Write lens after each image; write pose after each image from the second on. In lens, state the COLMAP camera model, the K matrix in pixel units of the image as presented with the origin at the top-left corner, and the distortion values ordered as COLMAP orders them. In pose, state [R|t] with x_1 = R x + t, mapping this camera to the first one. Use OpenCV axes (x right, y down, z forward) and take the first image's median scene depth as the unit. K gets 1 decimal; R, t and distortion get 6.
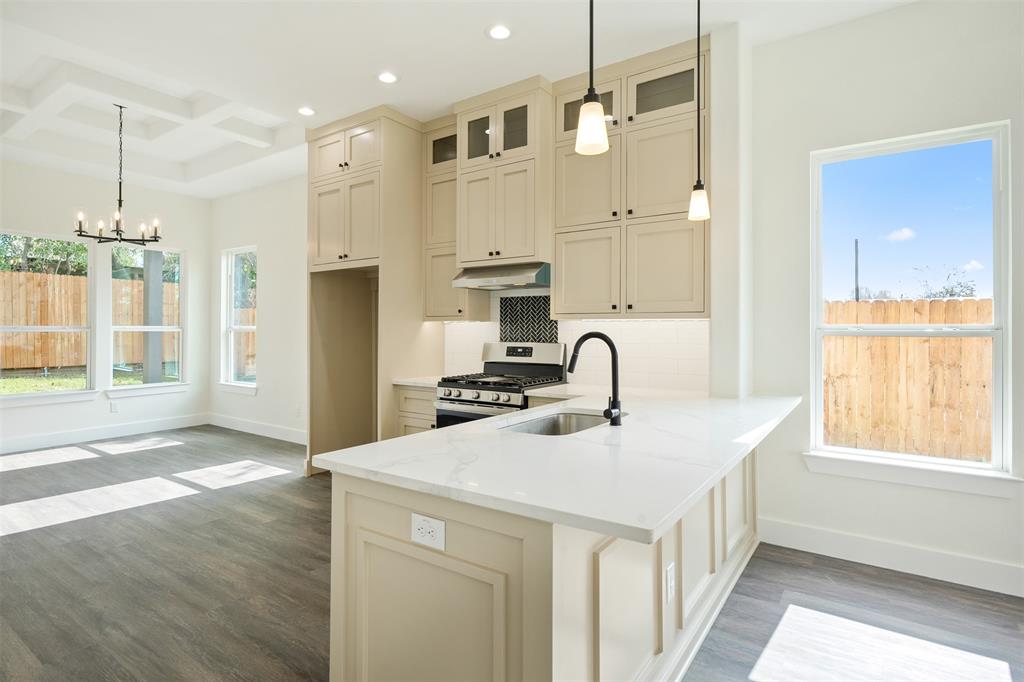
lens RADIAL K [[541.6, 0, 486.8], [0, 541.6, 322.5], [0, 0, 1]] dist [-0.006235, -0.000664]
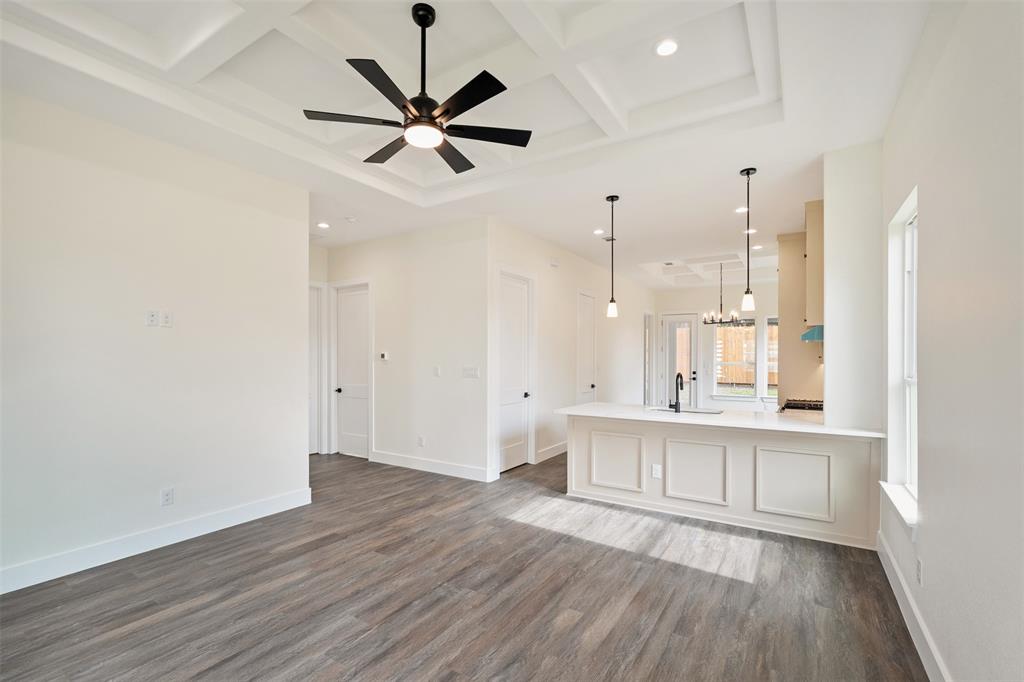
lens RADIAL K [[449.2, 0, 531.3], [0, 449.2, 351.8], [0, 0, 1]] dist [-0.009141, -0.000009]
pose [[0.107881, -0.011551, -0.994097, 1.013360], [0.007195, 0.999915, -0.010837, -0.026197], [0.994138, -0.005983, 0.107955, 0.087669]]
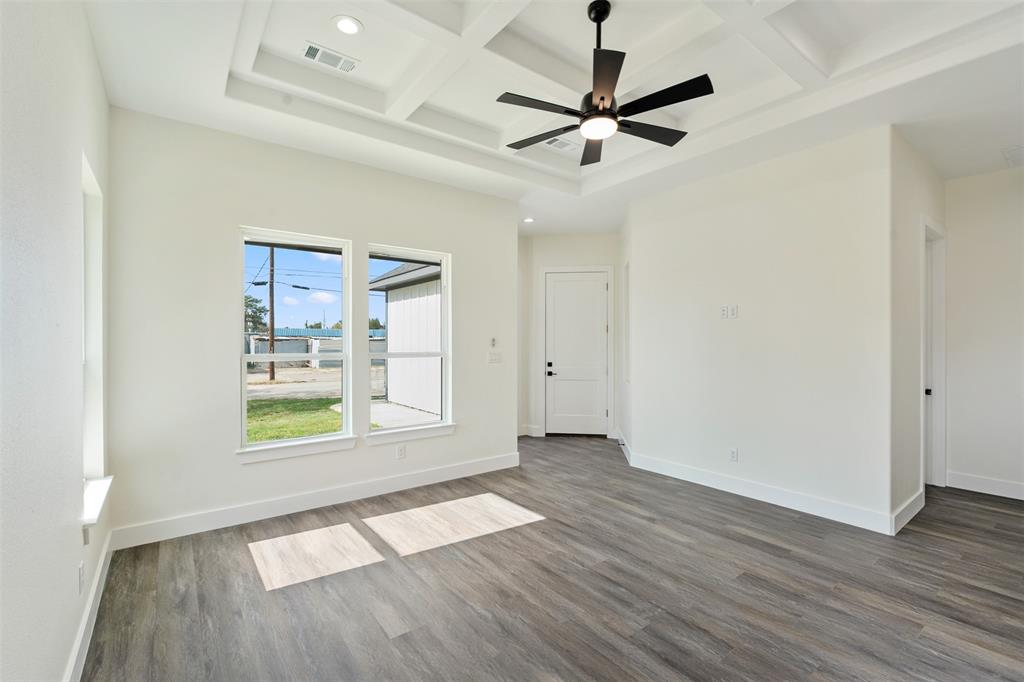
lens RADIAL K [[449.2, 0, 498.5], [0, 449.2, 342.3], [0, 0, 1]] dist [-0.009141, -0.000009]
pose [[-0.958323, -0.001345, 0.285684, 0.434758], [-0.003241, 0.999976, -0.006165, -0.022766], [-0.285669, -0.006834, -0.958304, 0.574998]]
